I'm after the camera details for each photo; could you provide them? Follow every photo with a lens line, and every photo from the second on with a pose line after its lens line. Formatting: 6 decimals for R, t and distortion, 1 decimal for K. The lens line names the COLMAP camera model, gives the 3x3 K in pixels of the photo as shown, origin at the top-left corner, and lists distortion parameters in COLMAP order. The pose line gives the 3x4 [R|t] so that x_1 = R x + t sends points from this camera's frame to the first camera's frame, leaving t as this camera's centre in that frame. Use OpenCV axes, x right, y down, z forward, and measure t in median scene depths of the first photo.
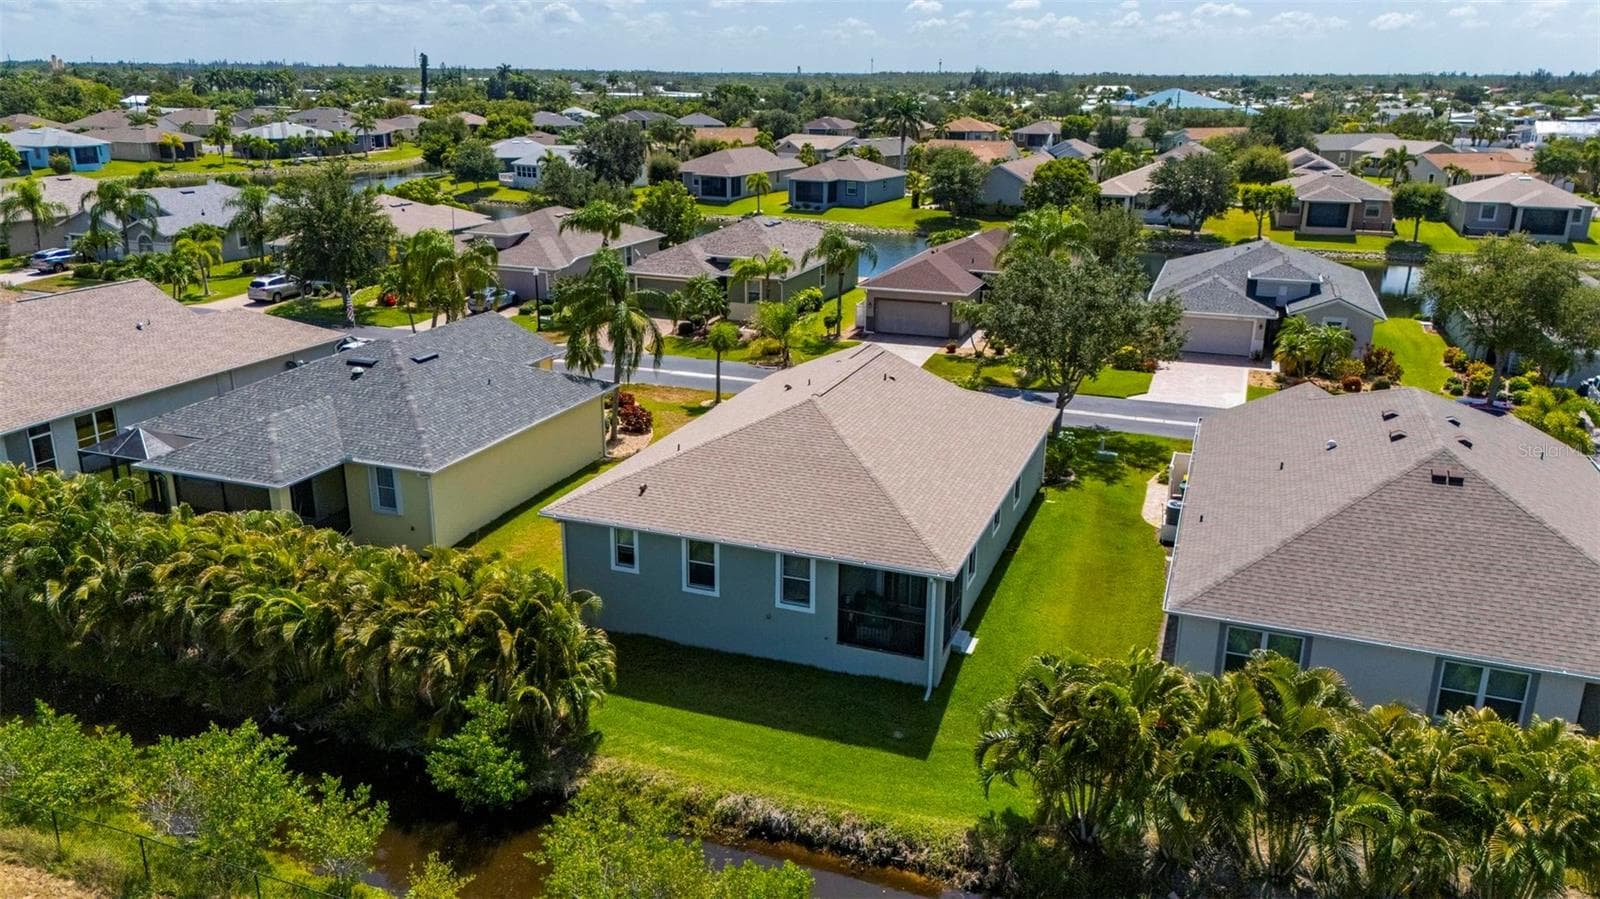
lens RADIAL K [[1165.3, 0, 800.0], [0, 1165.3, 449.5], [0, 0, 1]] dist [0.087625, -0.079307]
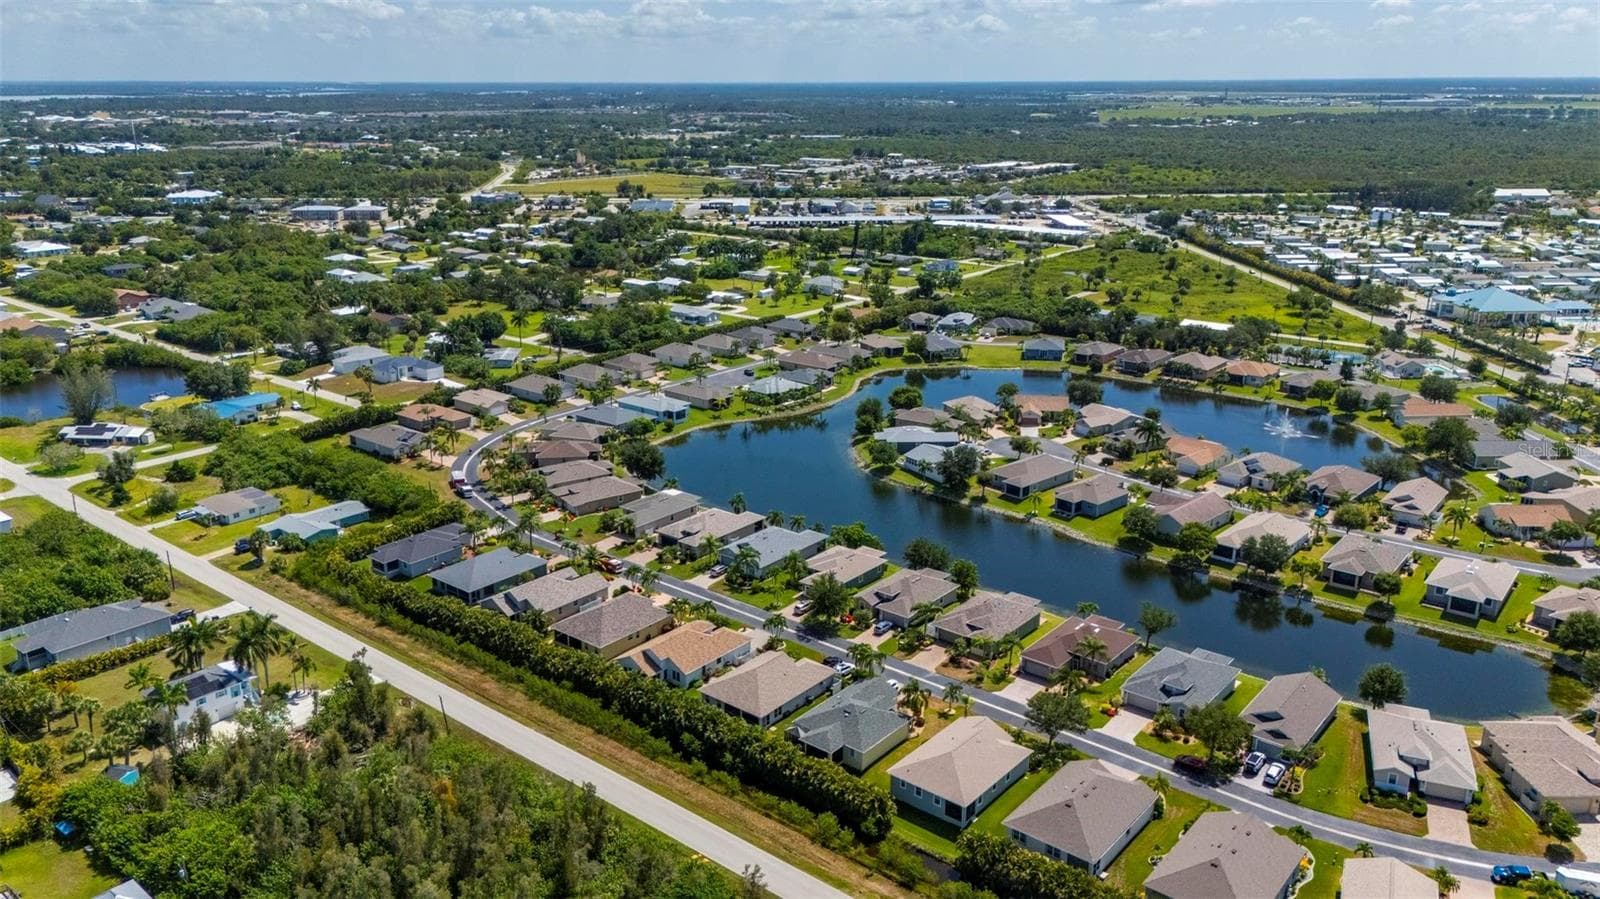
lens RADIAL K [[1170.4, 0, 802.9], [0, 1170.4, 455.4], [0, 0, 1]] dist [0.076711, -0.086904]
pose [[0.944647, 0.086344, -0.316522, 0.654641], [-0.088561, 0.996043, 0.007401, -0.945166], [0.315909, 0.021040, 0.948556, -2.783756]]
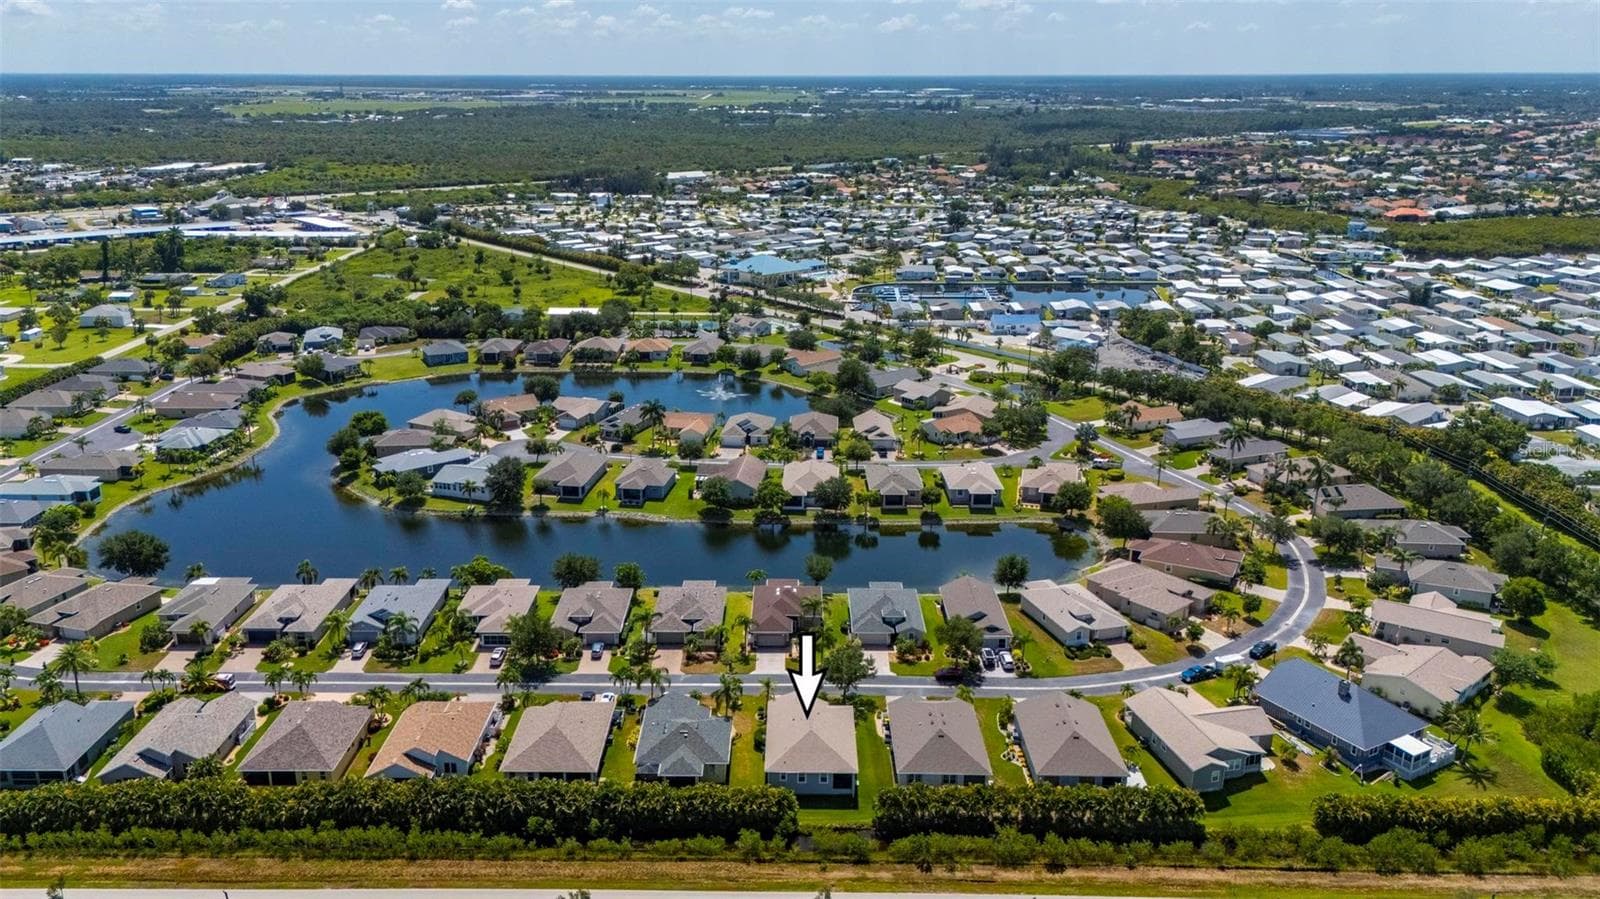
lens RADIAL K [[1168.9, 0, 766.5], [0, 1168.9, 452.0], [0, 0, 1]] dist [0.082623, -0.104289]
pose [[0.943942, -0.112432, 0.310374, -1.198458], [0.112743, 0.993479, 0.016998, -1.009355], [-0.310262, 0.018947, 0.950462, -2.697272]]
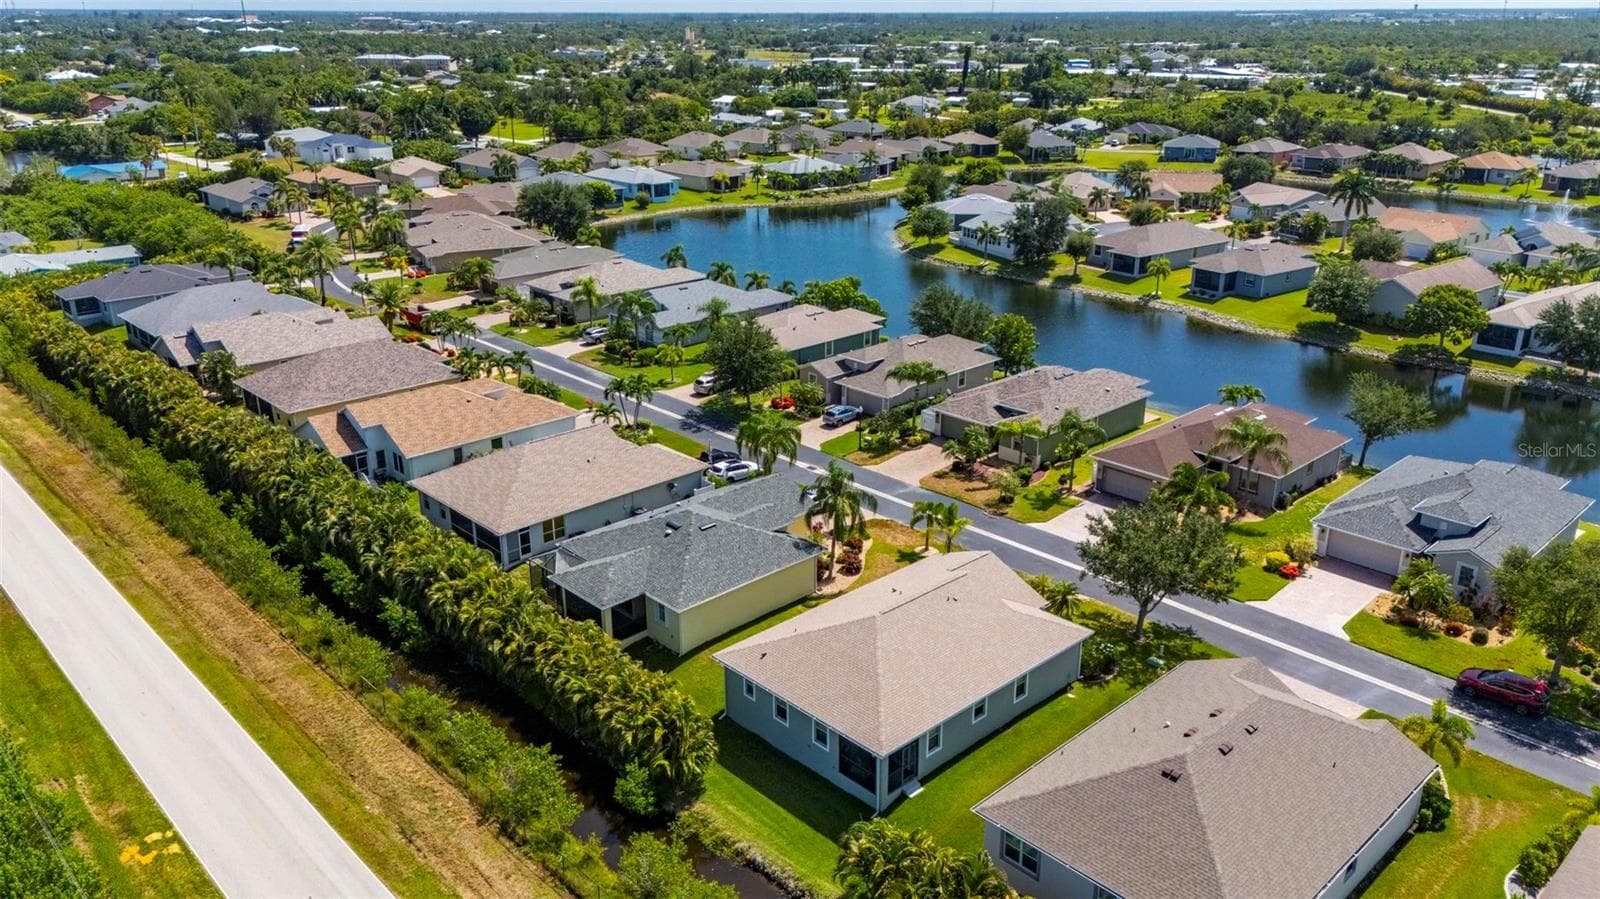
lens RADIAL K [[1170.4, 0, 802.9], [0, 1170.4, 455.4], [0, 0, 1]] dist [0.076711, -0.086904]
pose [[0.899620, 0.145896, -0.411580, 0.496432], [-0.126026, 0.989174, 0.075176, -0.333332], [0.418092, -0.015760, 0.908268, -0.482084]]
